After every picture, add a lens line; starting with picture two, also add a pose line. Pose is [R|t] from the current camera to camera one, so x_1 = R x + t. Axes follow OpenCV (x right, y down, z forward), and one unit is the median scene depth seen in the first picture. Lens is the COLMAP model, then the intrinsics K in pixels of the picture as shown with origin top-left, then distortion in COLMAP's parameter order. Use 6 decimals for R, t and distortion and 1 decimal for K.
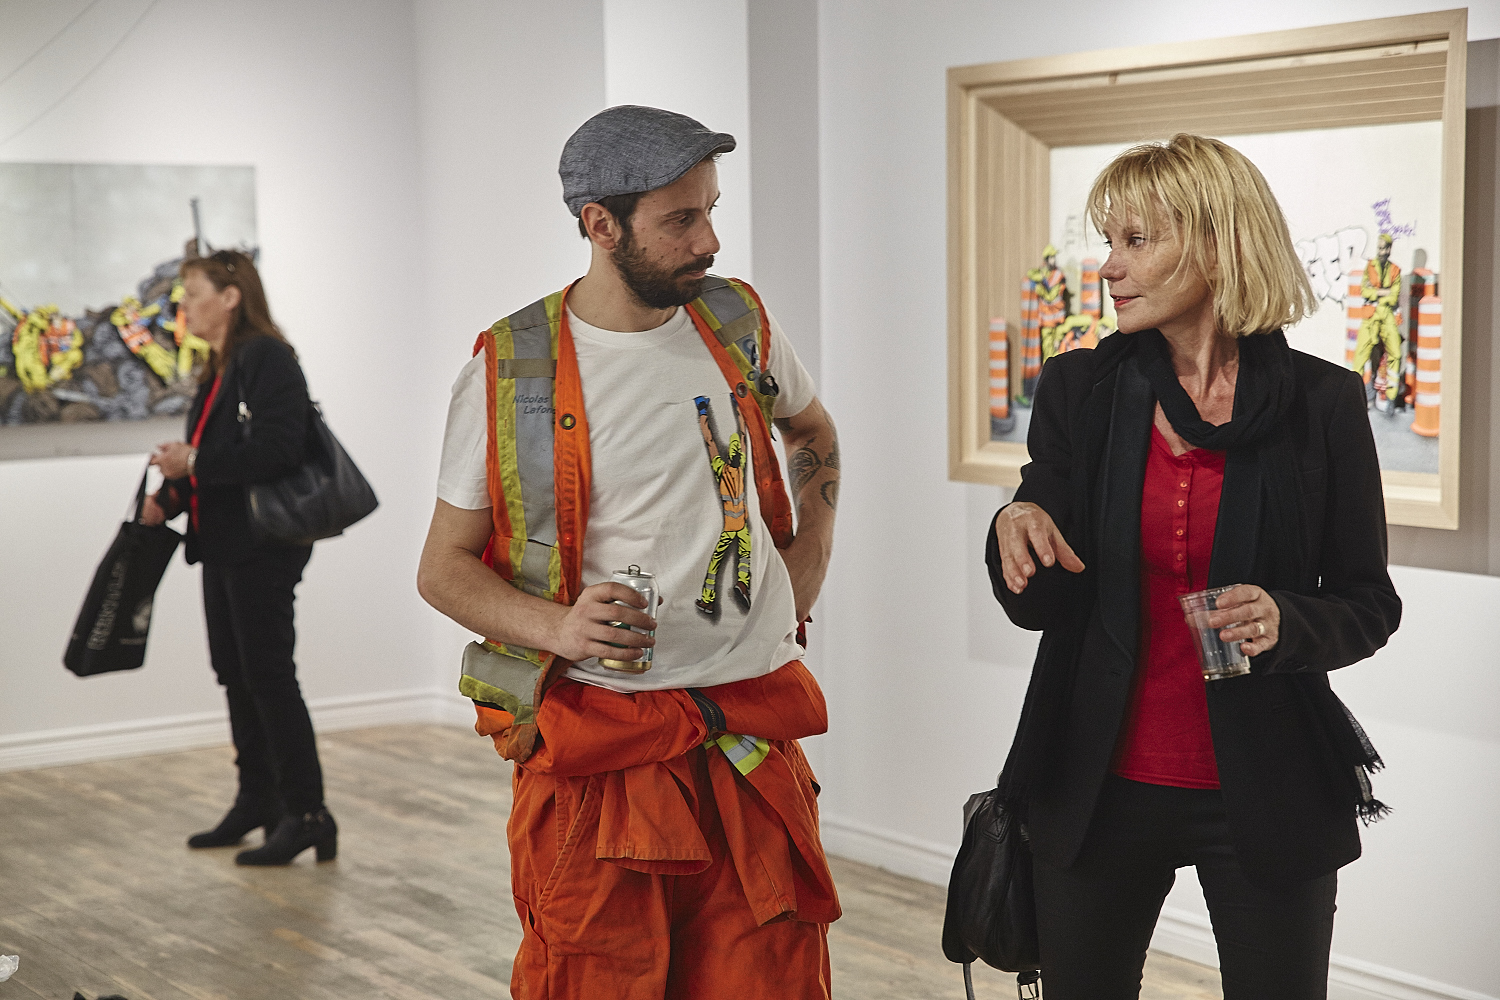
lens RADIAL K [[2814.8, 0, 750.0], [0, 2814.8, 500.0], [0, 0, 1]] dist [0.235795, 0.042423]
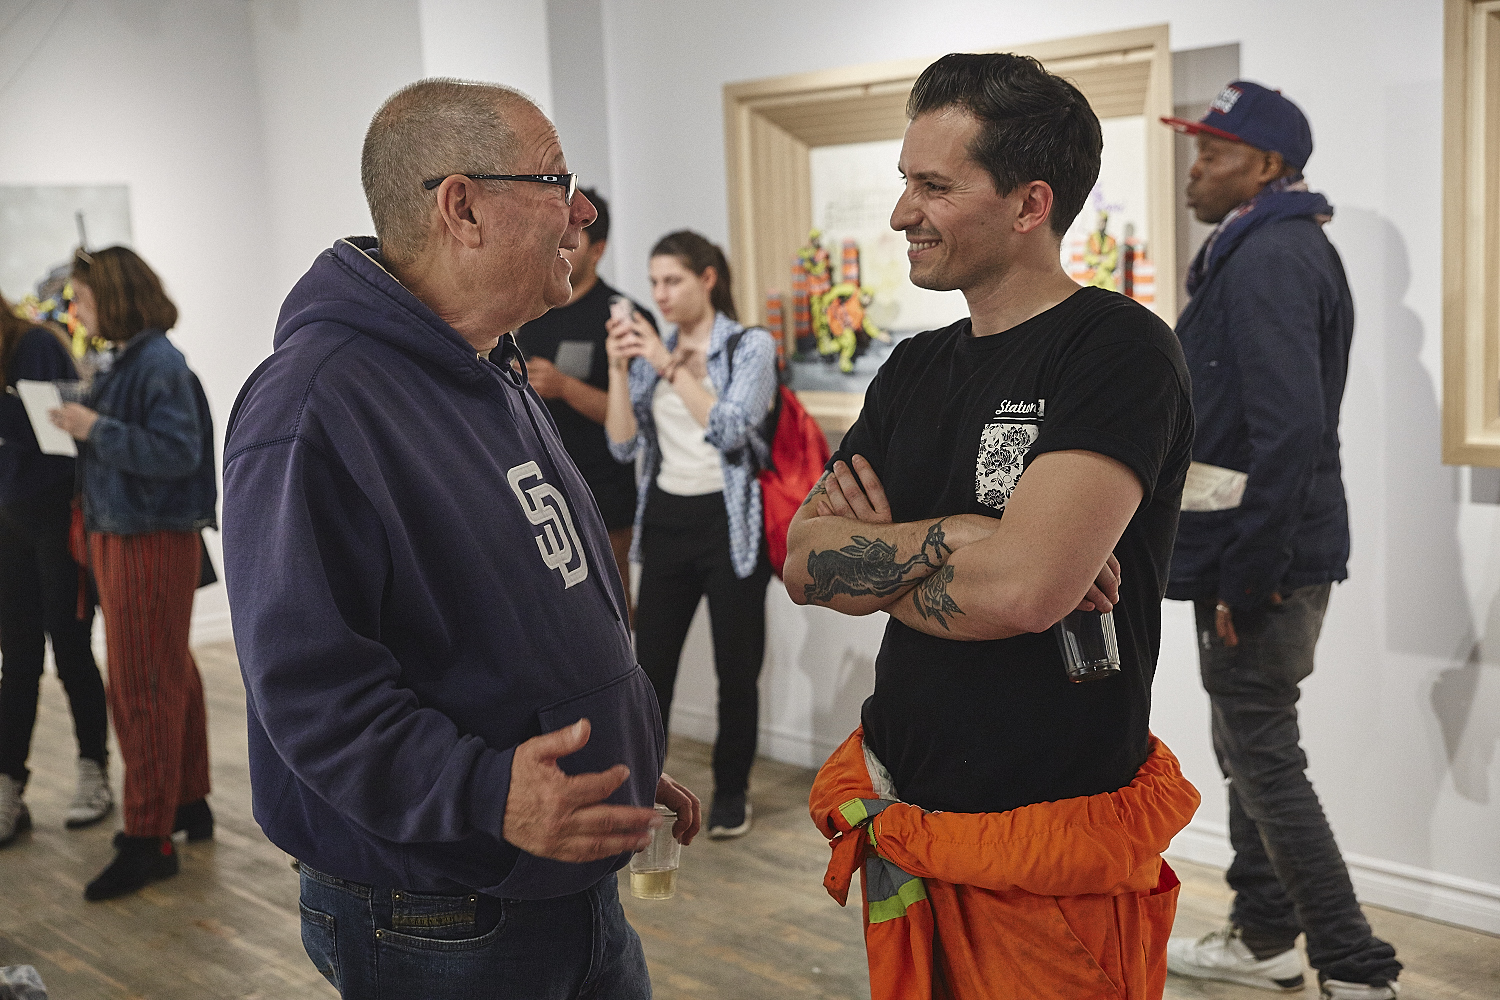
lens RADIAL K [[2051.7, 0, 750.0], [0, 2051.7, 500.0], [0, 0, 1]] dist [0.060013, 0.122773]
pose [[0.991625, -0.043911, 0.121459, -0.034710], [0.039609, 0.998507, 0.037608, -0.007525], [-0.122929, -0.032483, 0.991884, 0.120883]]
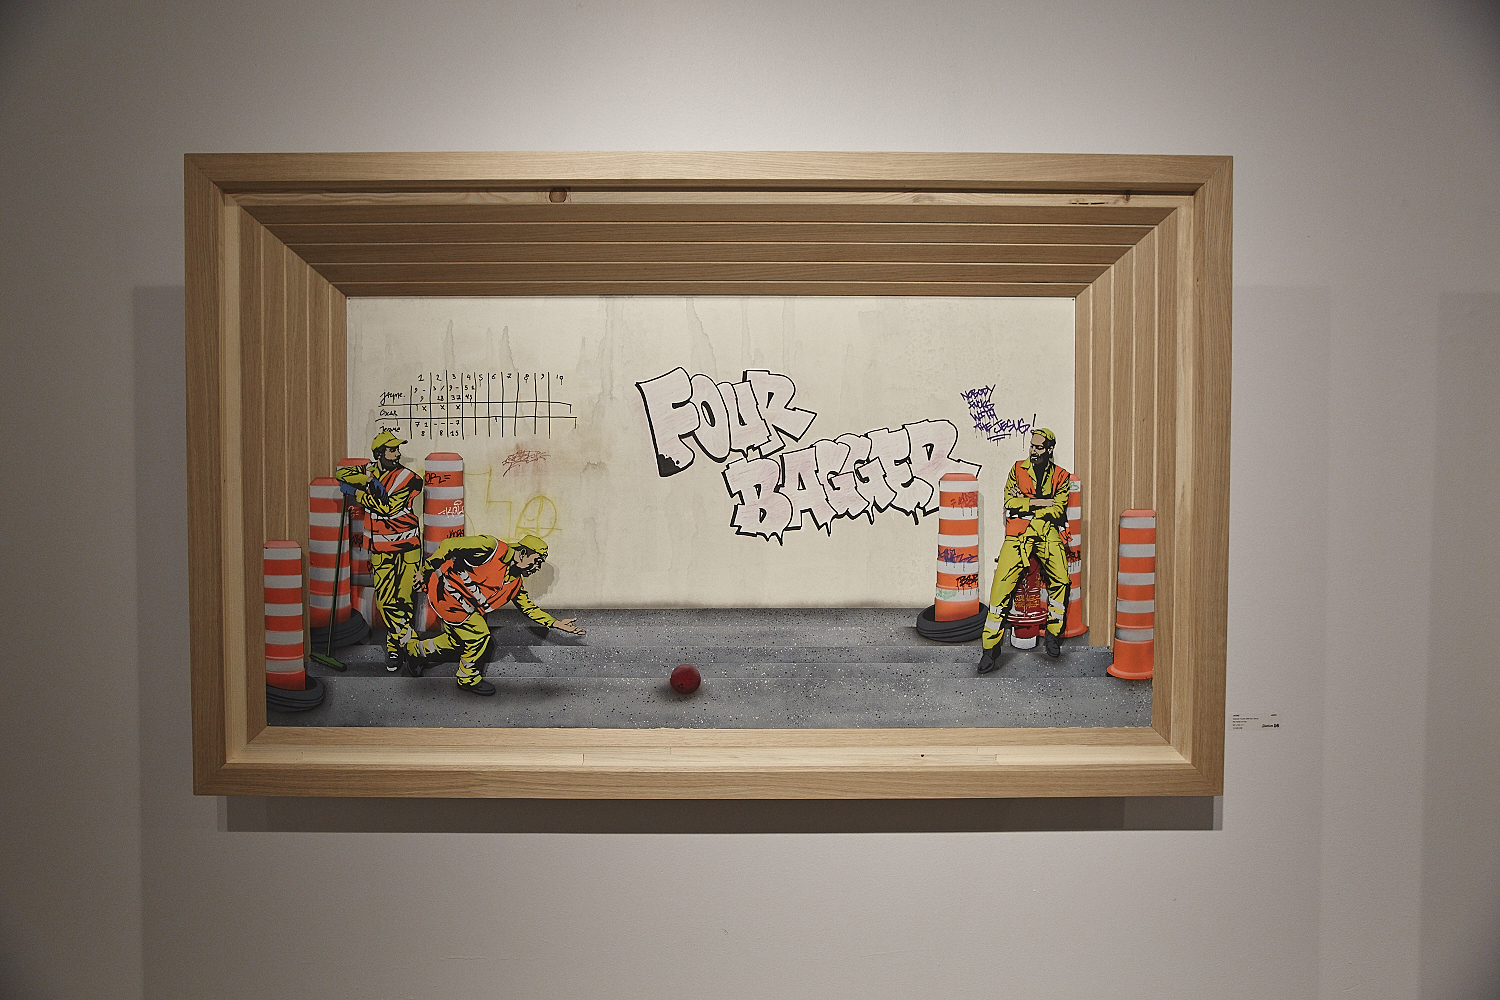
lens RADIAL K [[1194.1, 0, 750.0], [0, 1194.1, 500.0], [0, 0, 1]] dist [-0.052810, 0.000849]
pose [[0.543309, -0.017352, 0.839353, -0.087089], [0.063055, 0.997806, -0.020187, -0.062635], [-0.837162, 0.063893, 0.543211, 0.773250]]
